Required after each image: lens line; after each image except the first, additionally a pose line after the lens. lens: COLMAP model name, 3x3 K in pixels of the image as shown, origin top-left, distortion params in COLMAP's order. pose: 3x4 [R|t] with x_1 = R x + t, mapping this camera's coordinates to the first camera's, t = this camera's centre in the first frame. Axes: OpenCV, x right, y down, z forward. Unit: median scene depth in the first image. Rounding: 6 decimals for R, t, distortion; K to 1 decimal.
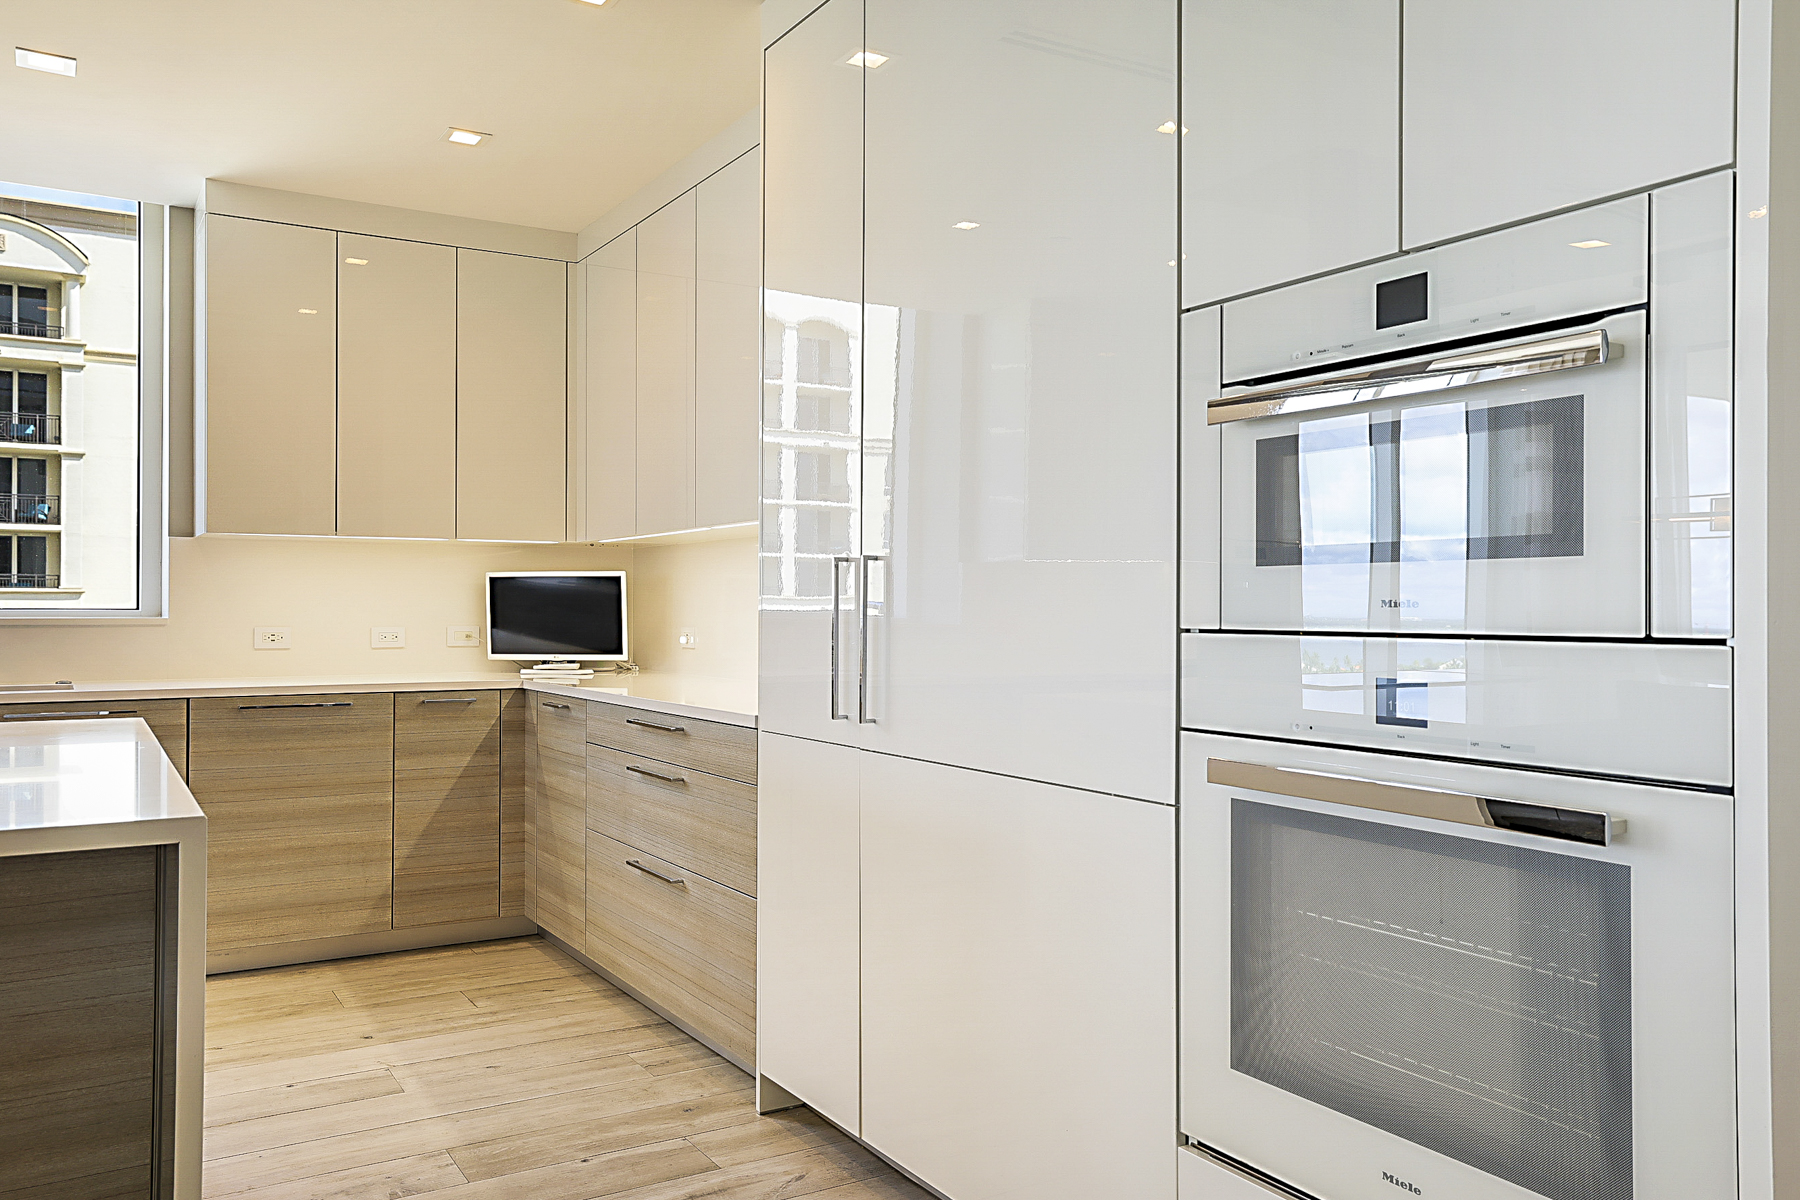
lens RADIAL K [[1341.3, 0, 893.3], [0, 1341.3, 600.8], [0, 0, 1]] dist [0.010098, 0.003005]
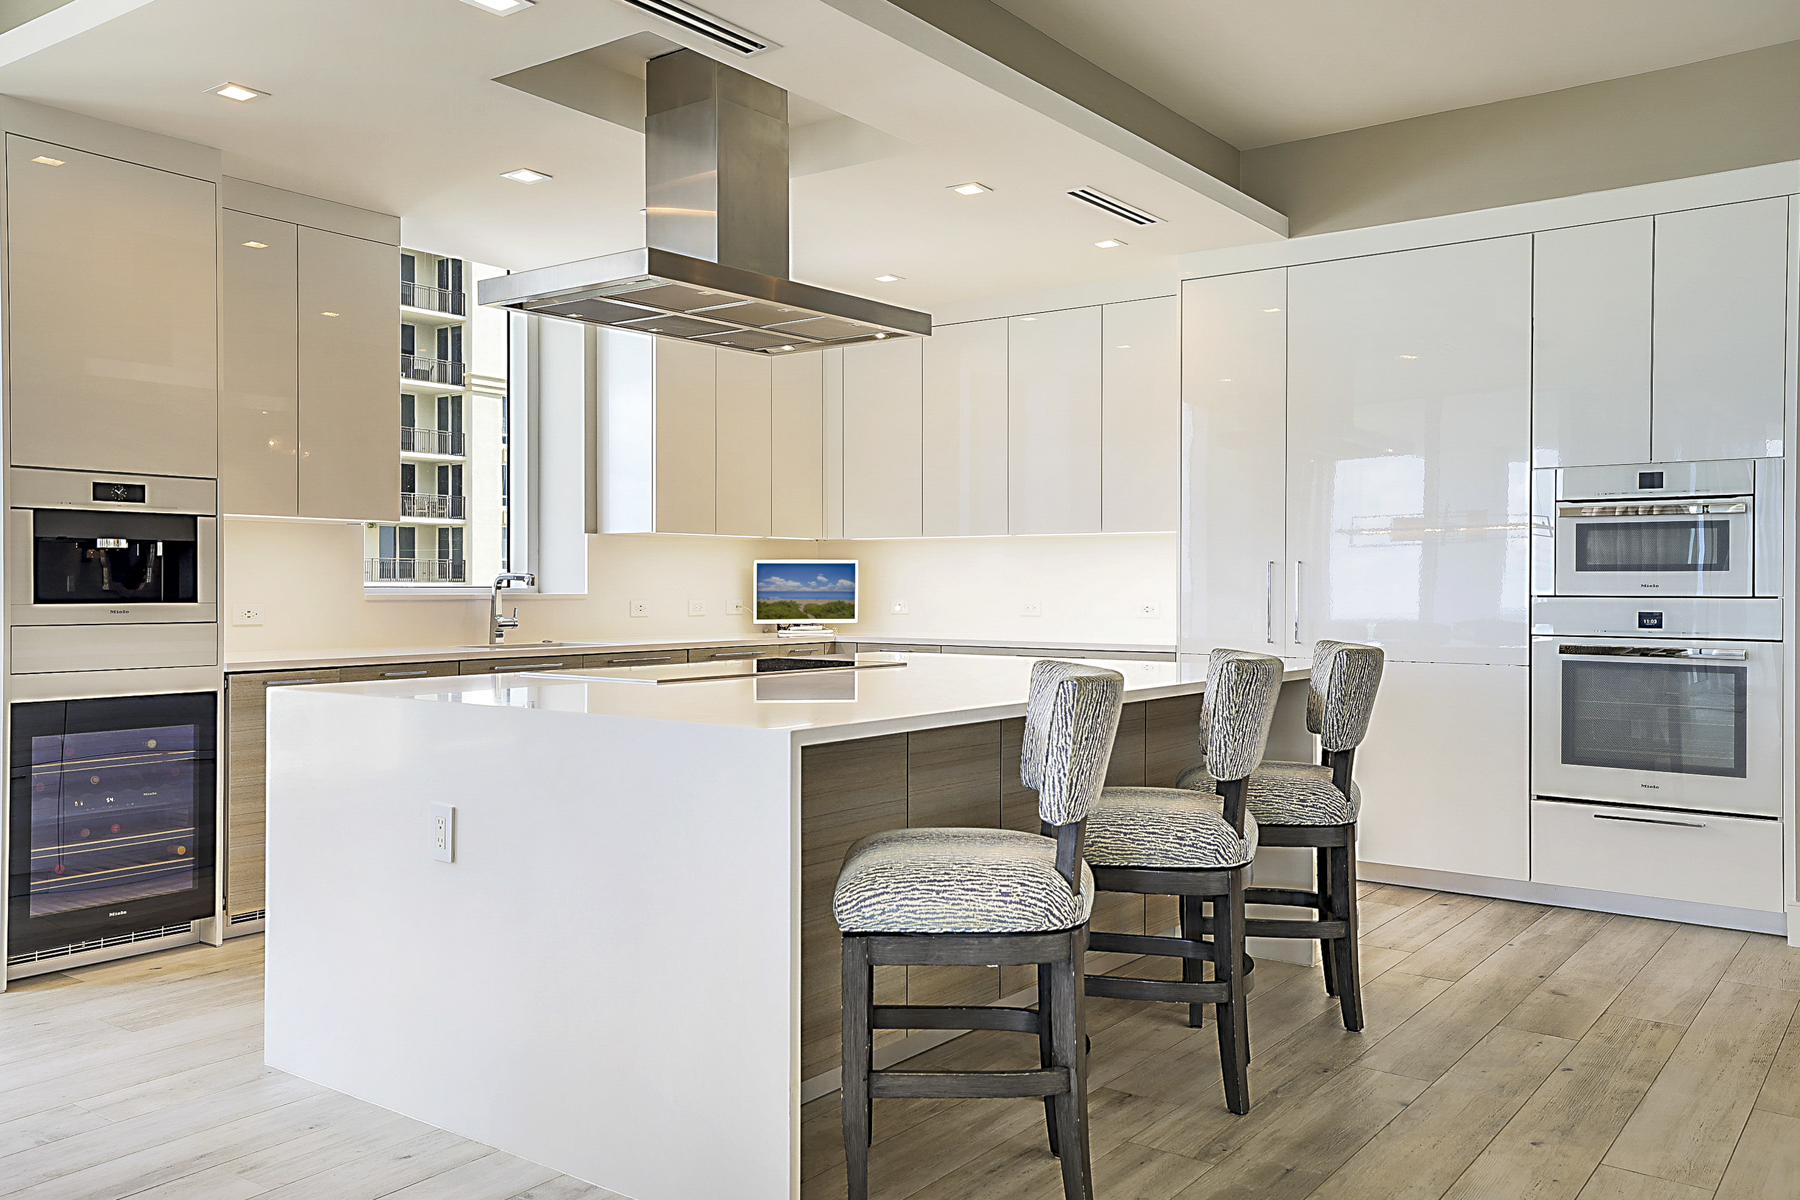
lens RADIAL K [[1432.6, 0, 903.5], [0, 1432.6, 593.5], [0, 0, 1]] dist [0.090619, 0.007353]
pose [[0.931040, -0.001604, 0.364914, -0.858916], [-0.002744, 0.999931, 0.011399, -0.004744], [-0.364908, -0.011614, 0.930971, -0.511144]]
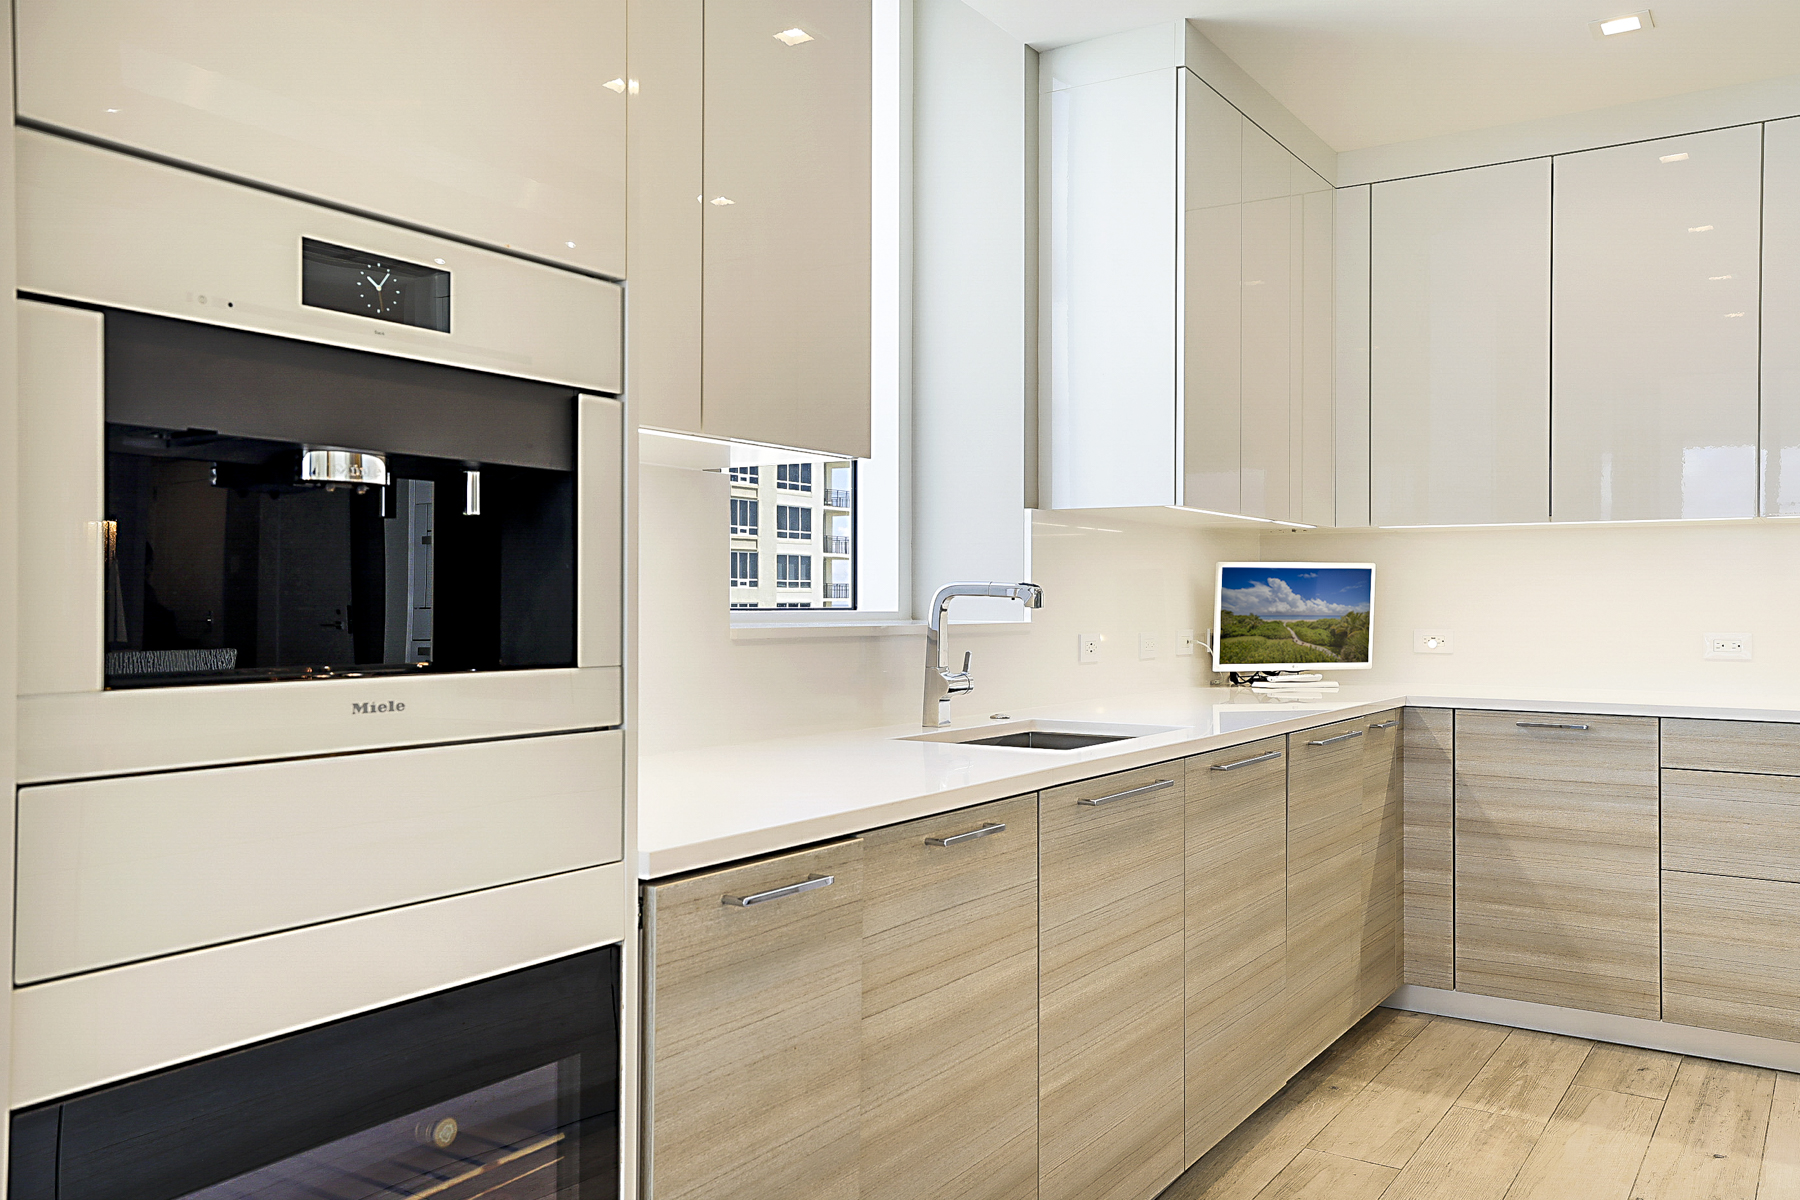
lens RADIAL K [[1420.2, 0, 896.7], [0, 1420.2, 602.6], [0, 0, 1]] dist [-0.003354, 0.016987]
pose [[0.909882, 0.004901, 0.414838, -1.024071], [-0.009177, 0.999923, 0.008314, -0.002323], [-0.414765, -0.011371, 0.909857, 0.385090]]
